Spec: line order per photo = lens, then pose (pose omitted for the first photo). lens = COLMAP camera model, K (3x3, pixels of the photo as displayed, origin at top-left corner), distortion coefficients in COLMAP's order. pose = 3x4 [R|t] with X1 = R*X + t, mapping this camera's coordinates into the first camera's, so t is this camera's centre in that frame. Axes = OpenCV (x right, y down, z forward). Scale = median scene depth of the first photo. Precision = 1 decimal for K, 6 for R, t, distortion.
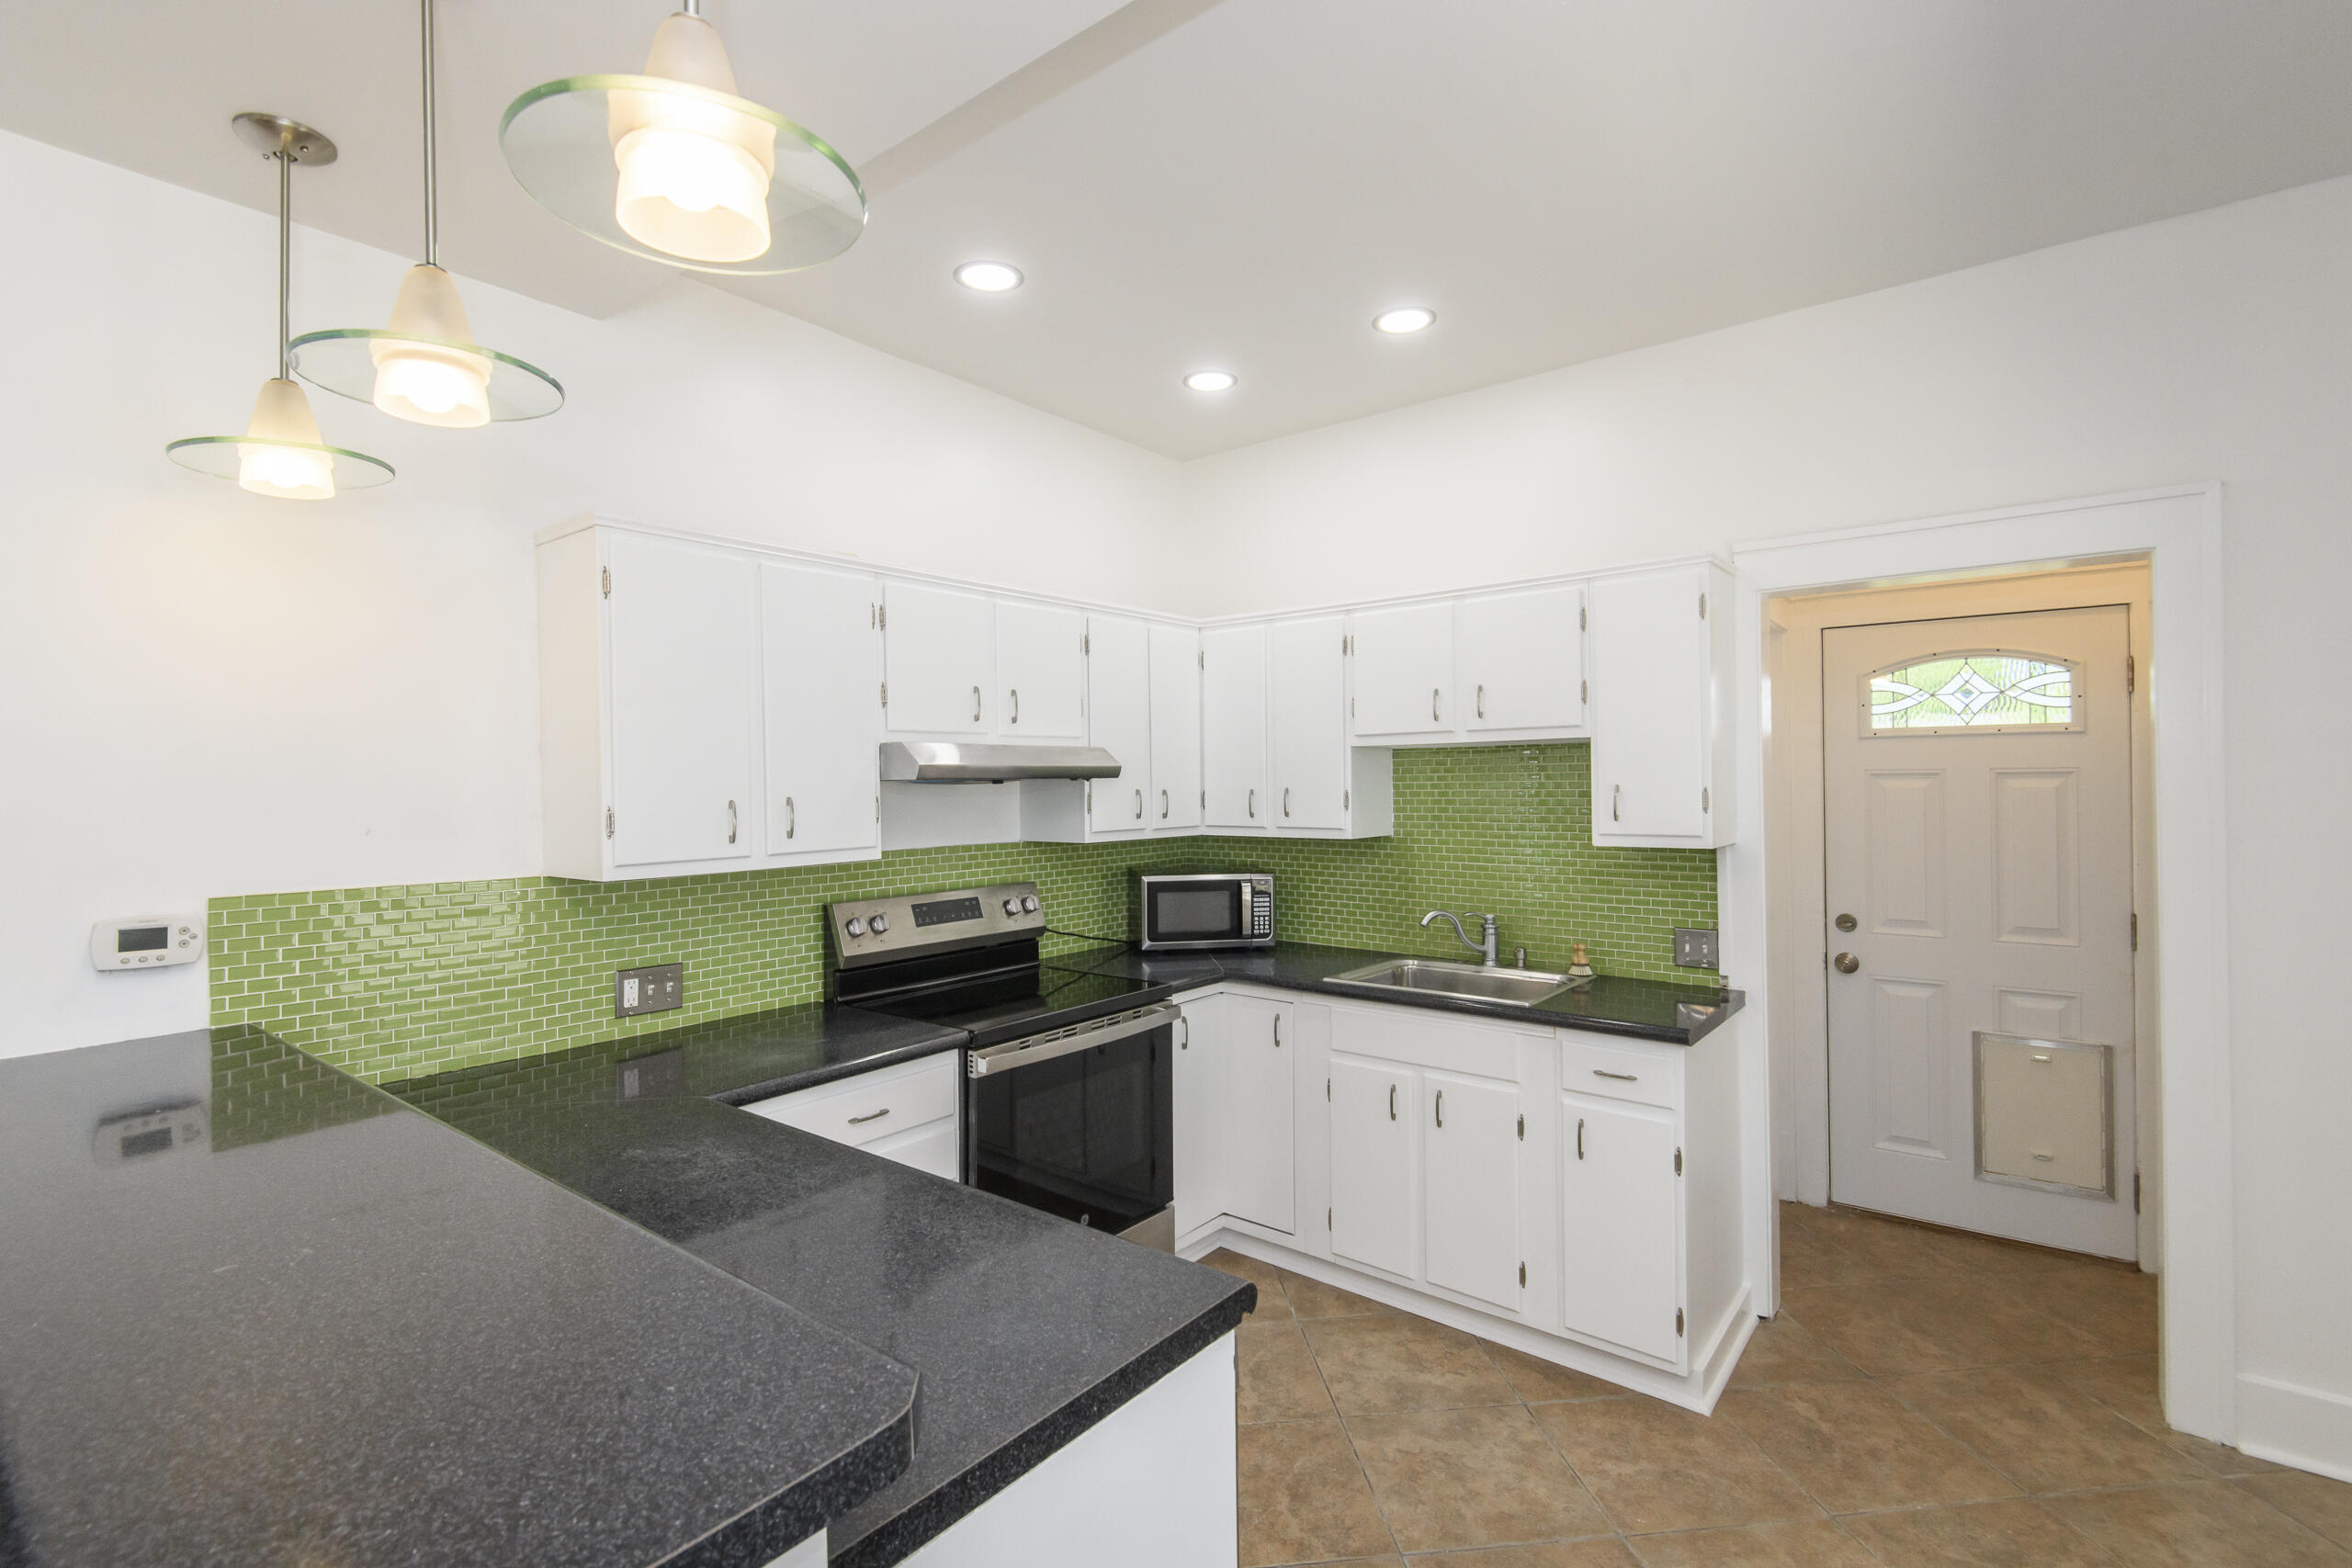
lens RADIAL K [[1092.5, 0, 1169.7], [0, 1092.5, 765.5], [0, 0, 1]] dist [0.018048, -0.011376]
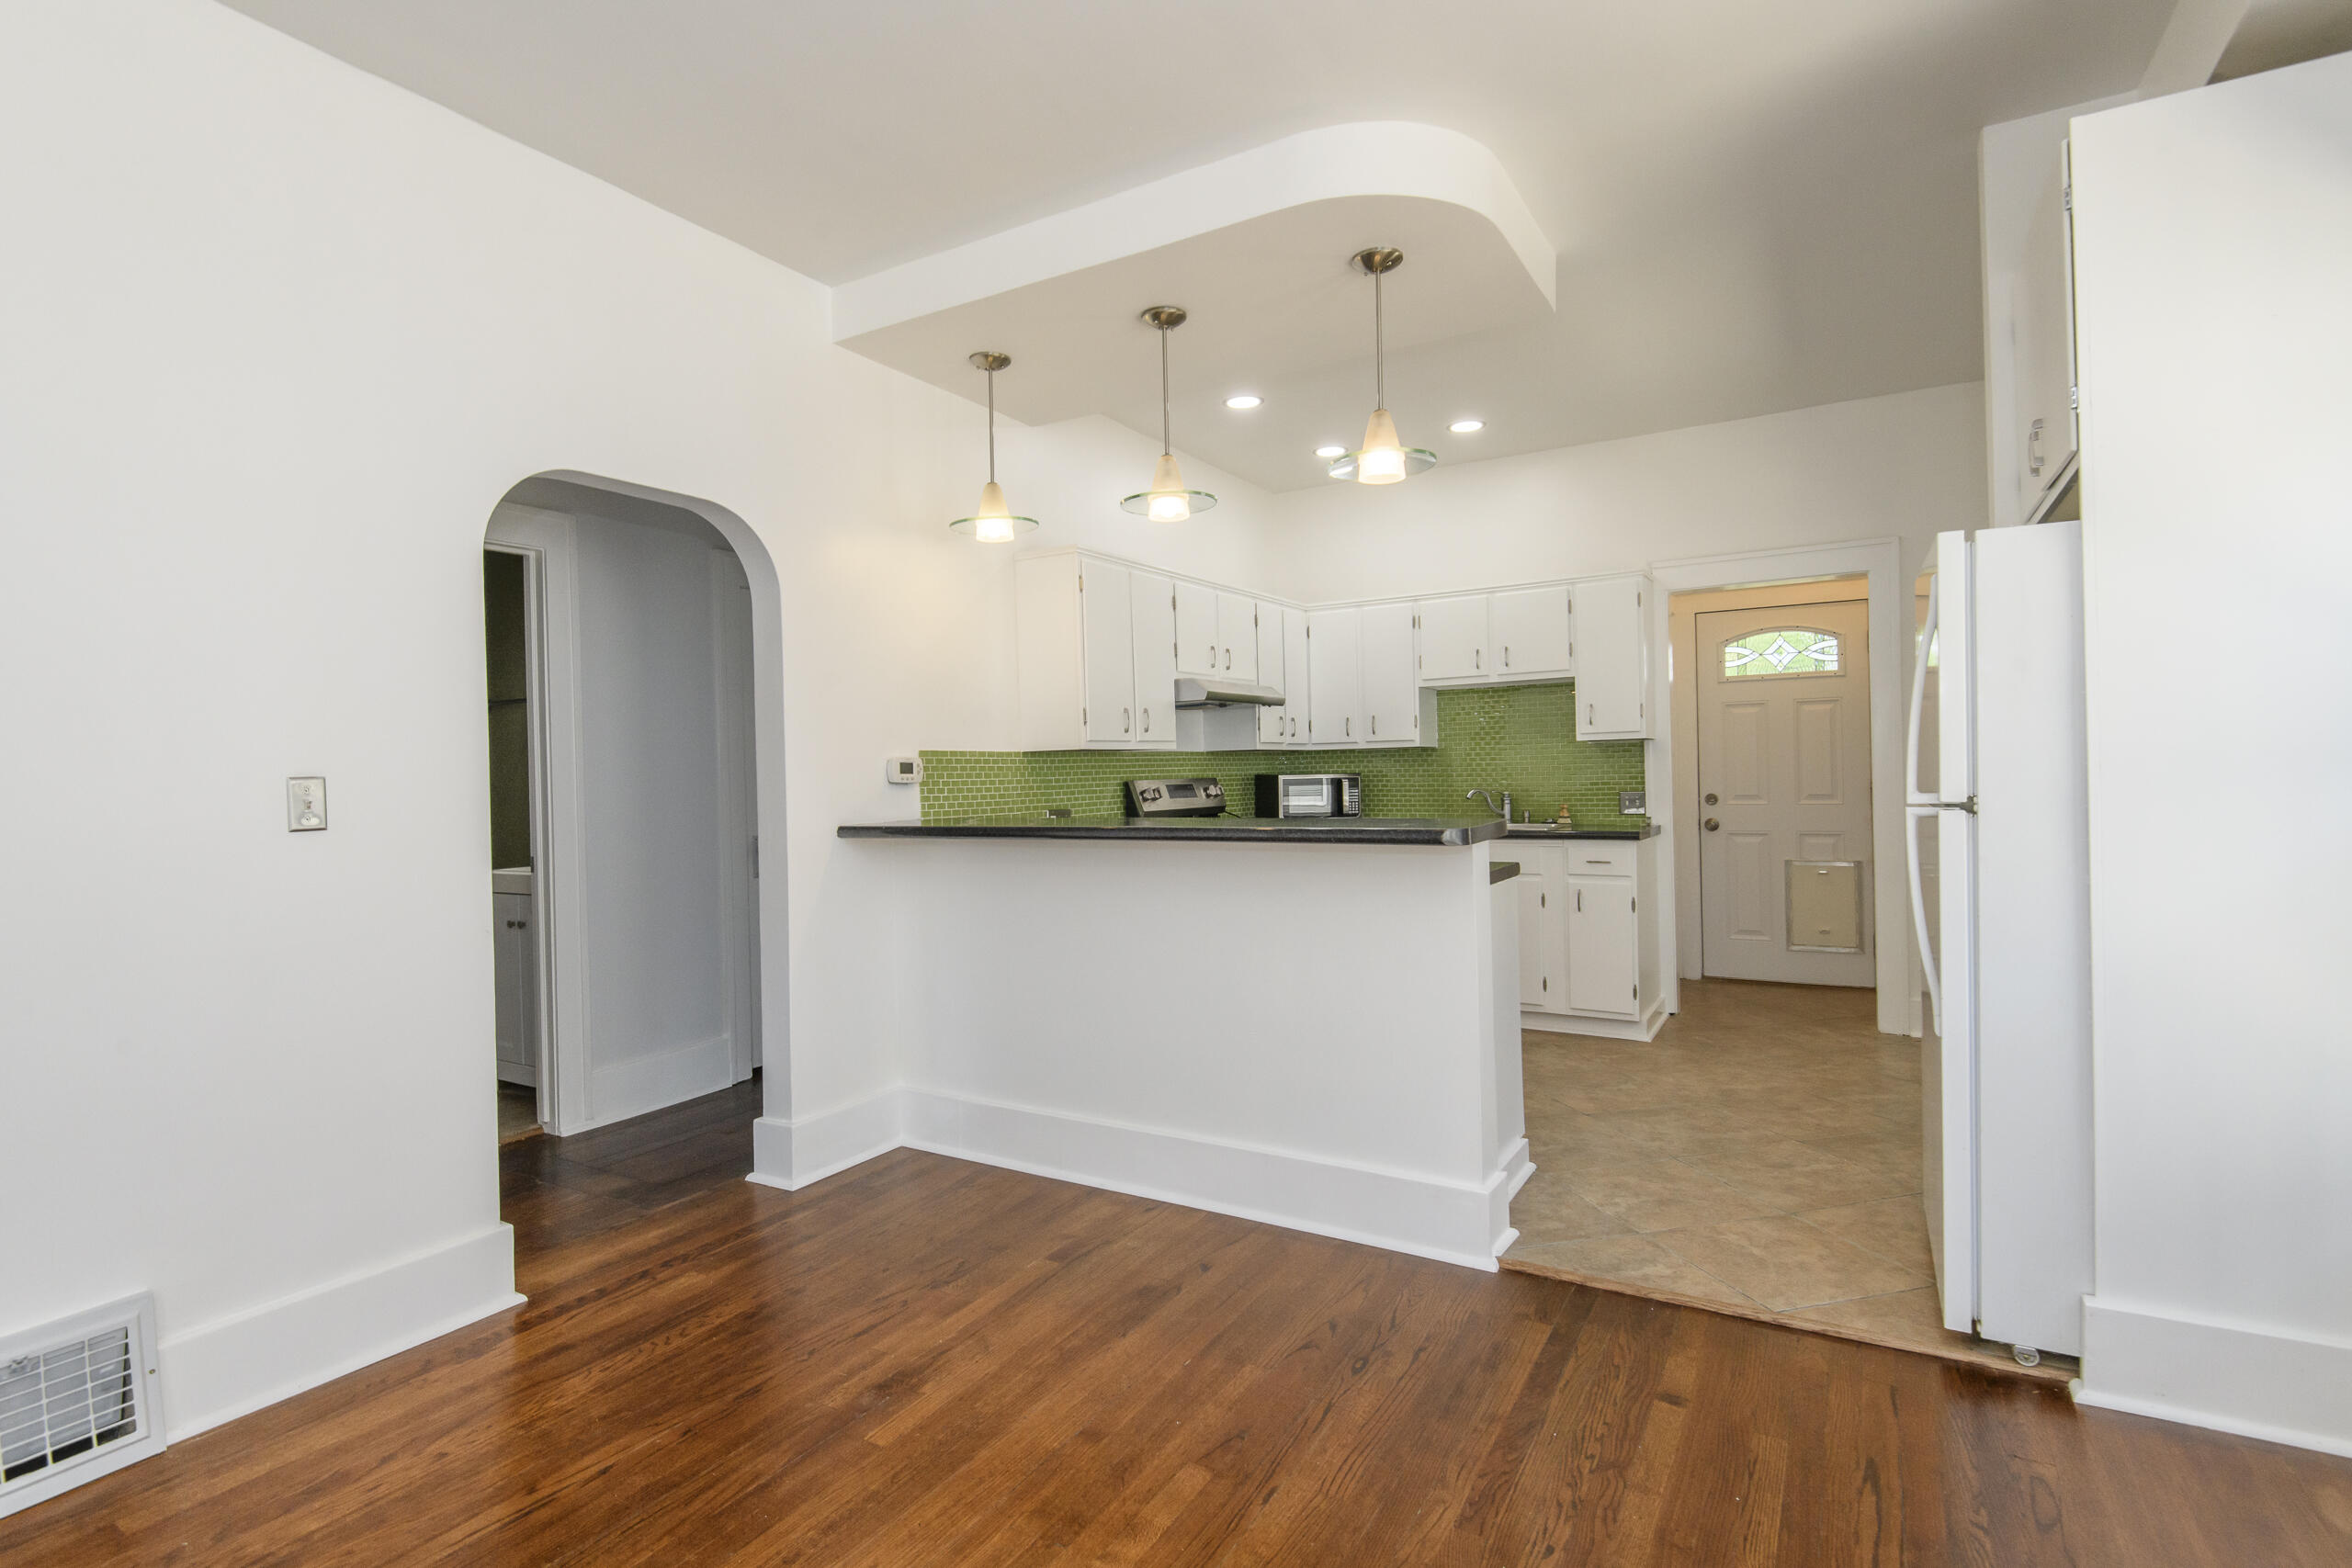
lens RADIAL K [[1136.4, 0, 1164.0], [0, 1136.4, 762.4], [0, 0, 1]] dist [-0.000762, -0.002350]
pose [[0.992385, -0.011179, 0.122666, -0.435024], [0.010439, 0.999923, 0.006677, 0.083422], [-0.122731, -0.005346, 0.992426, -0.624980]]
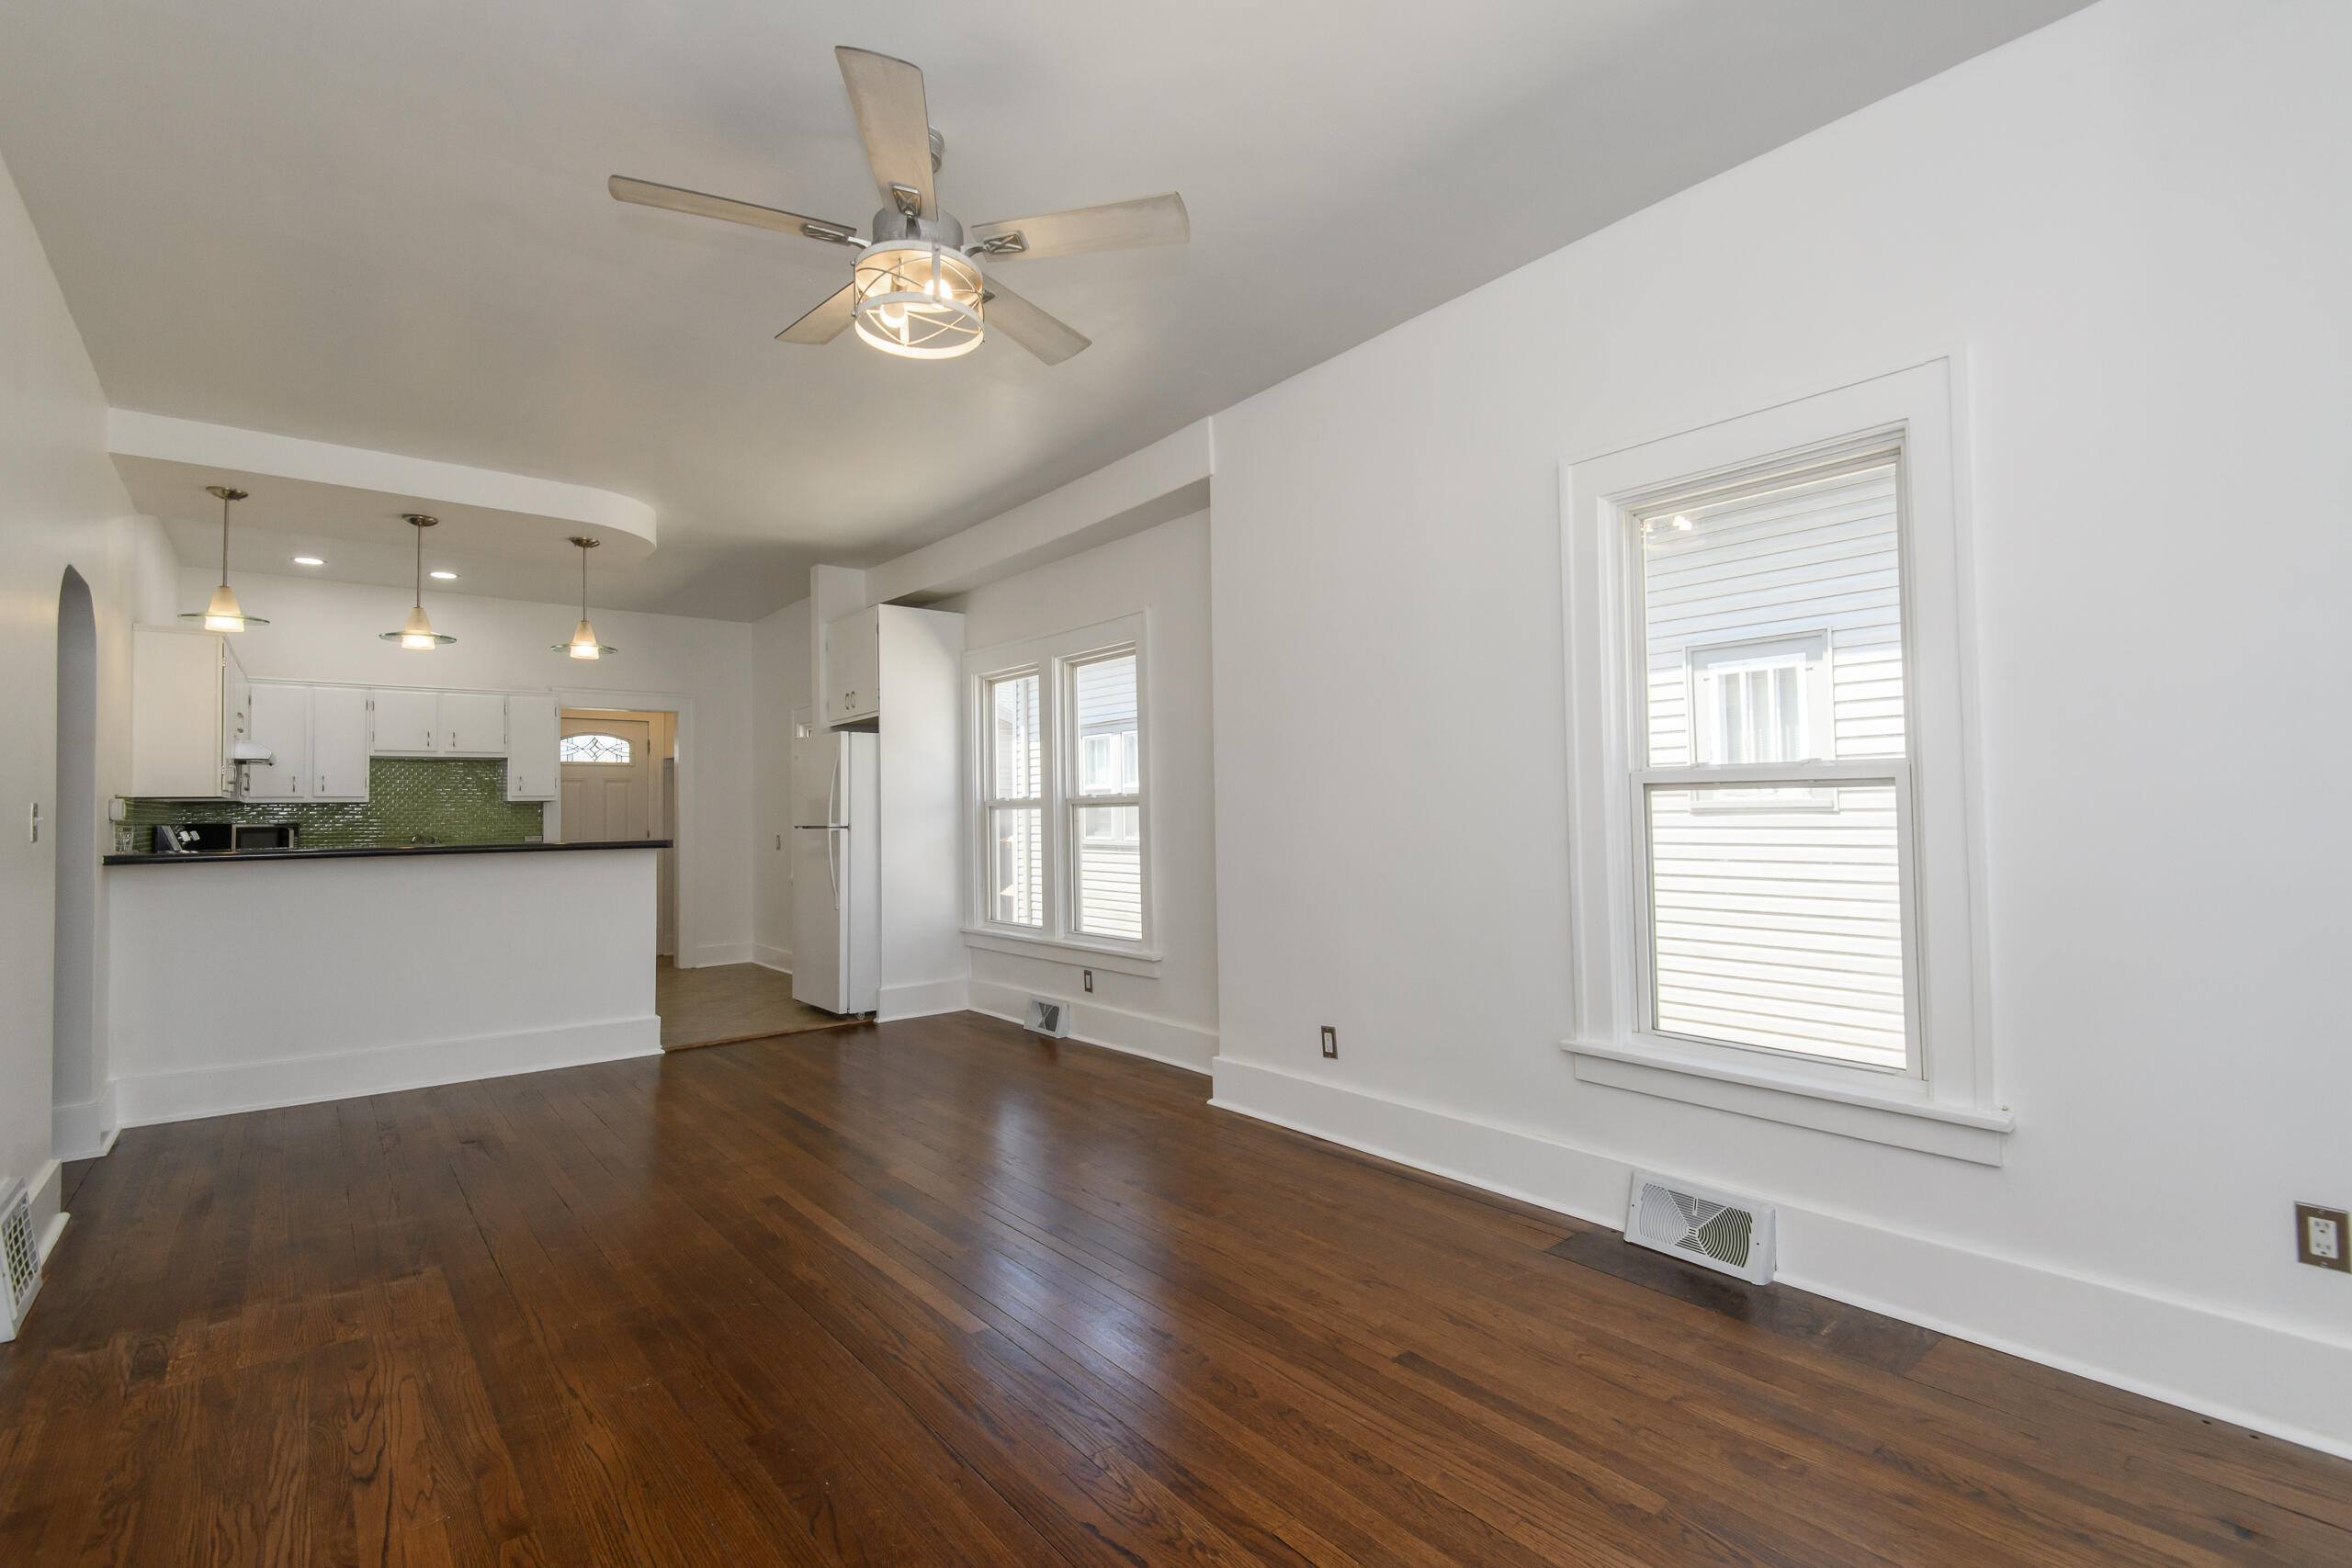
lens RADIAL K [[1092.5, 0, 1207.3], [0, 1092.5, 788.9], [0, 0, 1]] dist [0.018048, -0.011376]
pose [[0.202353, 0.026858, 0.978944, -1.651858], [-0.001861, 0.999633, -0.027040, 0.104647], [-0.979311, 0.003650, 0.202328, -1.011374]]
